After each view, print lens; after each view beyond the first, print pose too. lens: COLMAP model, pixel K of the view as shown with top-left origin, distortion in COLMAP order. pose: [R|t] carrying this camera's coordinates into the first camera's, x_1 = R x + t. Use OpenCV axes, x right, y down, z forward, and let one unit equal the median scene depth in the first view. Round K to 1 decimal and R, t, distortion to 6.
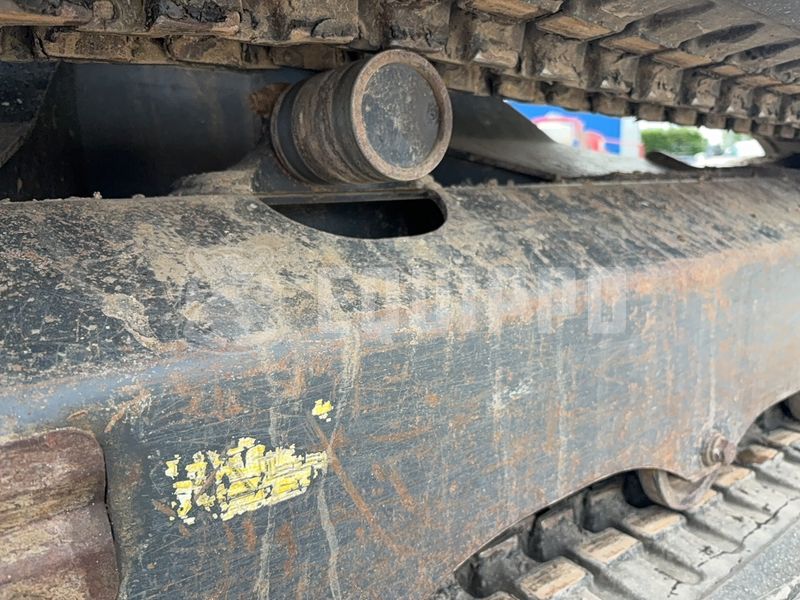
lens RADIAL K [[627.9, 0, 400.0], [0, 627.9, 300.0], [0, 0, 1]] dist [0.020561, -0.035631]
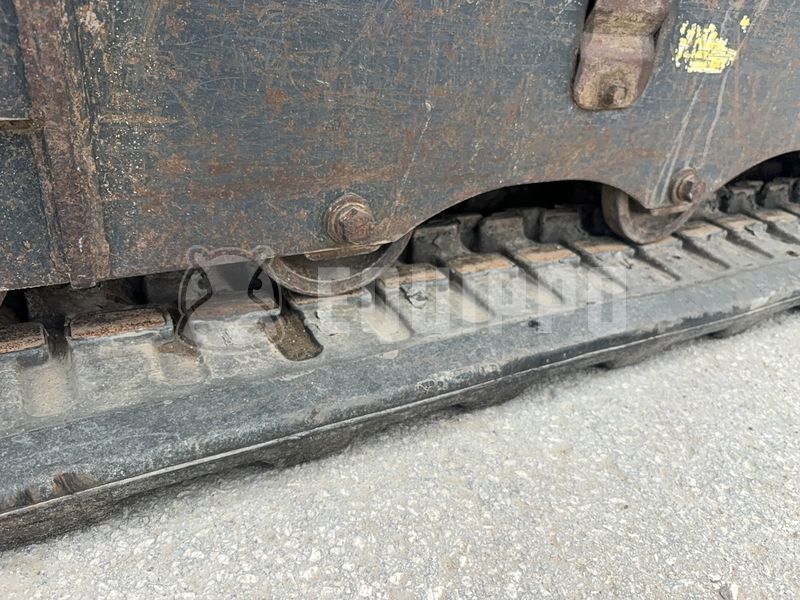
lens RADIAL K [[627.9, 0, 400.0], [0, 627.9, 300.0], [0, 0, 1]] dist [0.020561, -0.035631]
pose [[0.982367, 0.174047, -0.068279, -0.820180], [-0.145790, 0.941760, 0.303041, 0.520321], [0.117046, -0.287743, 0.950528, -0.945397]]
